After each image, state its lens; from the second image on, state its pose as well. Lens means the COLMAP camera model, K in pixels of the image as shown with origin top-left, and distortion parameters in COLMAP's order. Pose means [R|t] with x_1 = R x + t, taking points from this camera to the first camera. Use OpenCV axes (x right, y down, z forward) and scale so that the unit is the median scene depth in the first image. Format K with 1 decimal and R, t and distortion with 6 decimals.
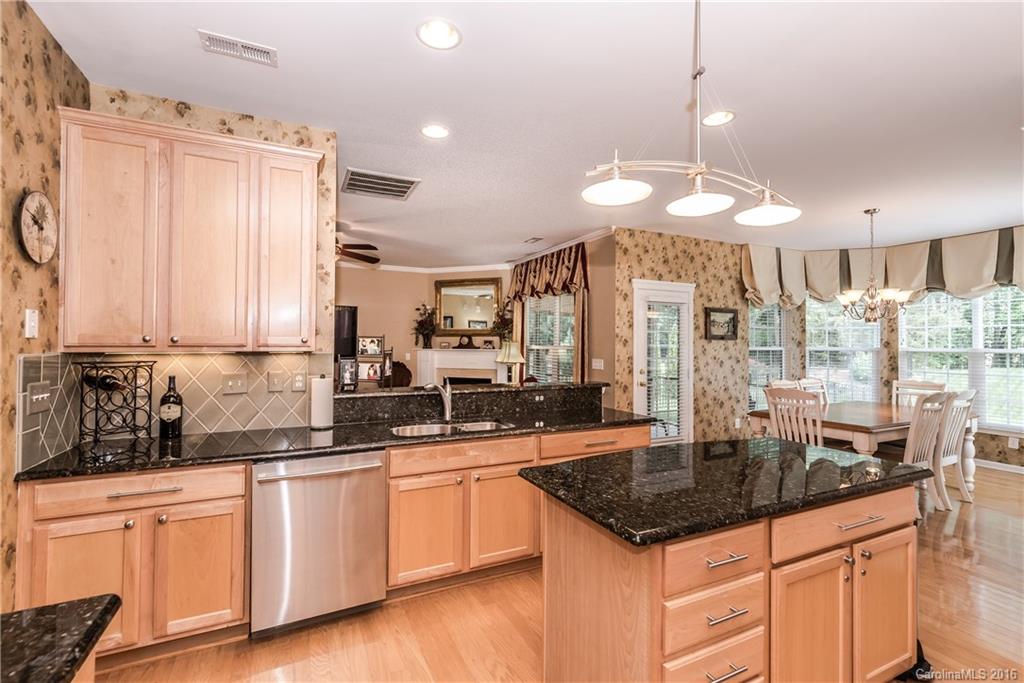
lens RADIAL K [[455.9, 0, 508.4], [0, 455.9, 337.5], [0, 0, 1]] dist [0.008869, -0.000776]
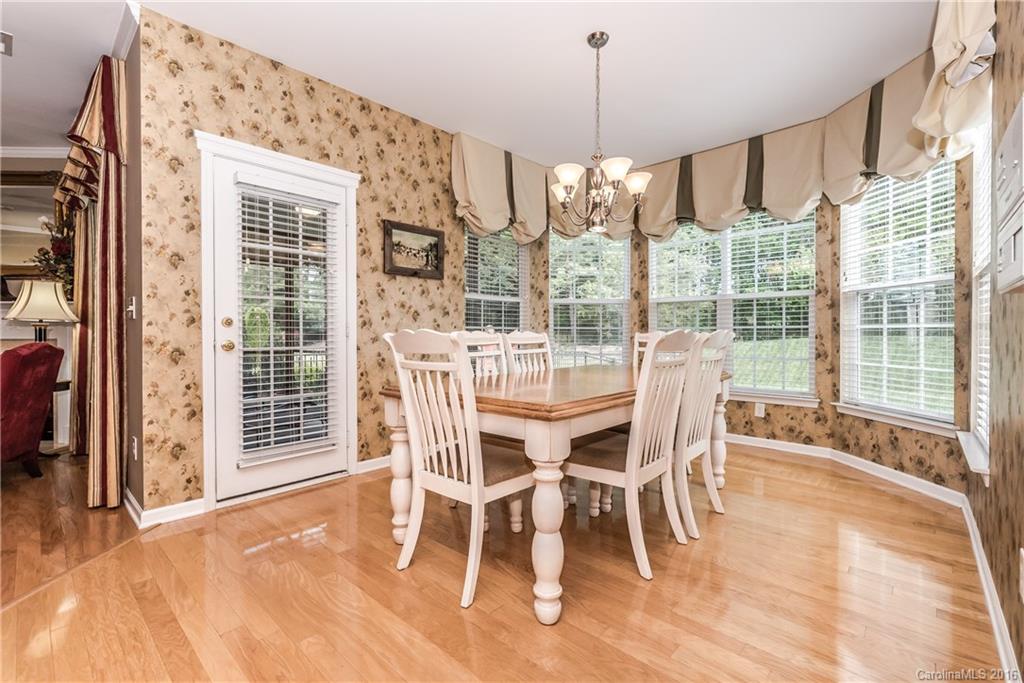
lens RADIAL K [[455.9, 0, 512.0], [0, 455.9, 338.9], [0, 0, 1]] dist [0.008869, -0.000776]
pose [[0.931381, -0.012715, 0.363823, 0.372081], [0.004233, 0.999701, 0.024102, 0.076974], [-0.364020, -0.020908, 0.931156, 0.381507]]
